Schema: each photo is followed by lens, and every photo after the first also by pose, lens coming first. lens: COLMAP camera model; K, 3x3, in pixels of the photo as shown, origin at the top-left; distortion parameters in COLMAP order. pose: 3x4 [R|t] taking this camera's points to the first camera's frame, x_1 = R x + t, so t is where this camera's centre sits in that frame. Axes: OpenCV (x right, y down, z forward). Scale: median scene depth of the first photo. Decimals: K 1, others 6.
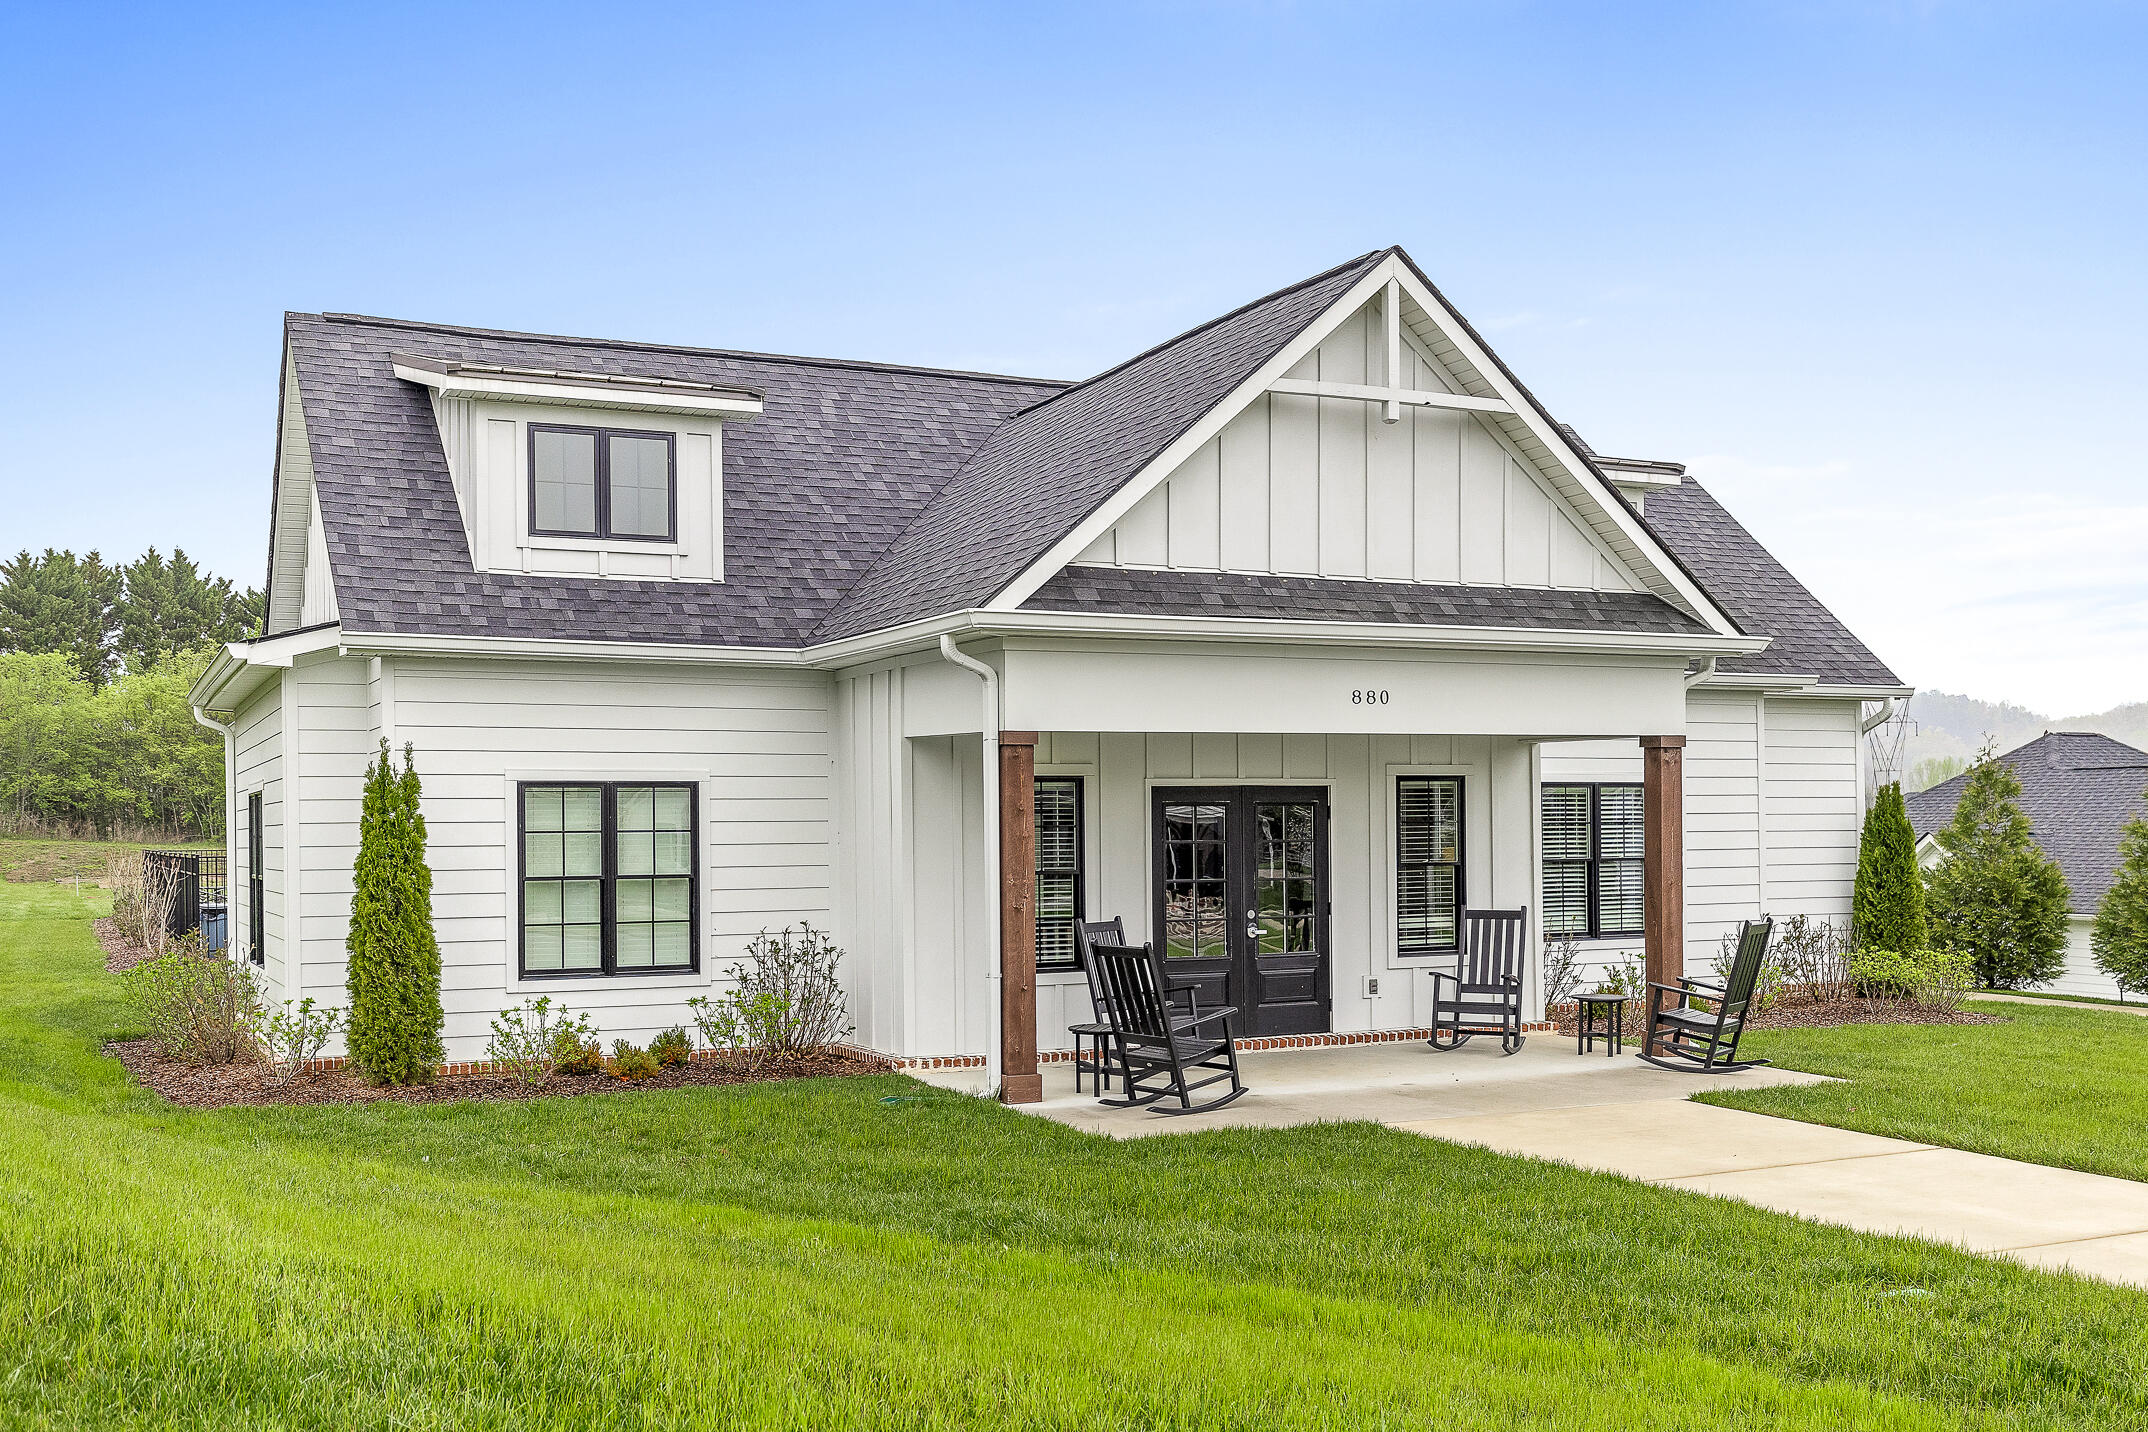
lens RADIAL K [[2320.0, 0, 1075.3], [0, 2320.0, 880.1], [0, 0, 1]] dist [0.011007, -0.006634]
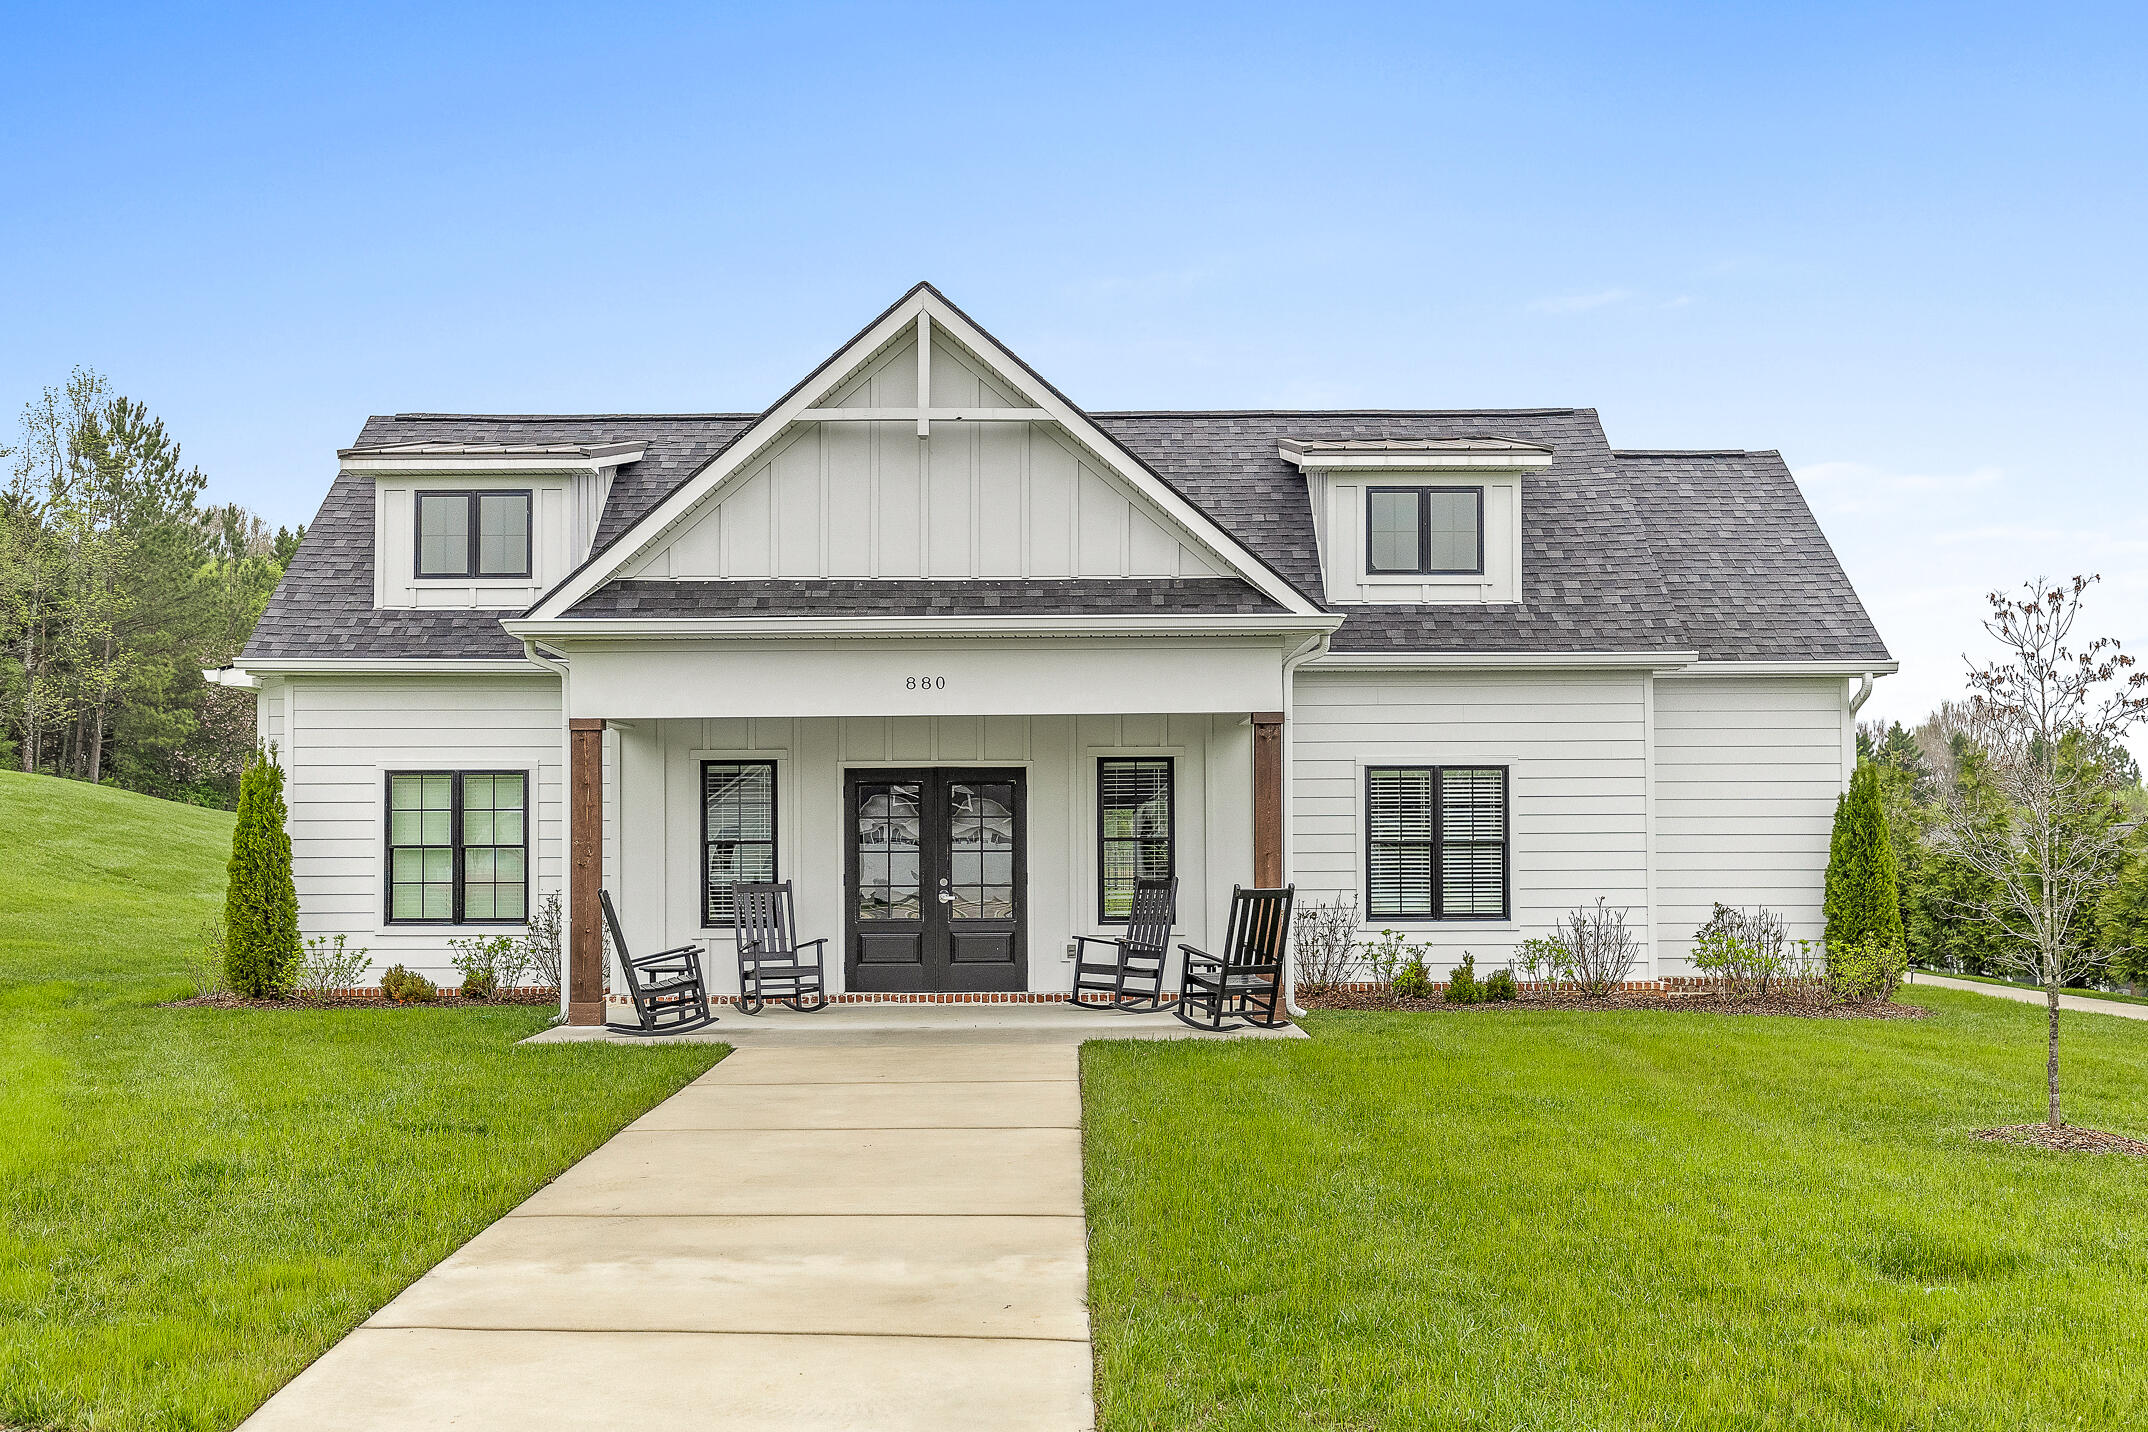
lens RADIAL K [[2320.0, 0, 1075.3], [0, 2320.0, 880.1], [0, 0, 1]] dist [0.011007, -0.006634]
pose [[0.887984, 0.006784, -0.459825, 0.674265], [-0.014407, 0.999811, -0.013071, 0.028639], [0.459649, 0.018232, 0.887913, 0.036934]]
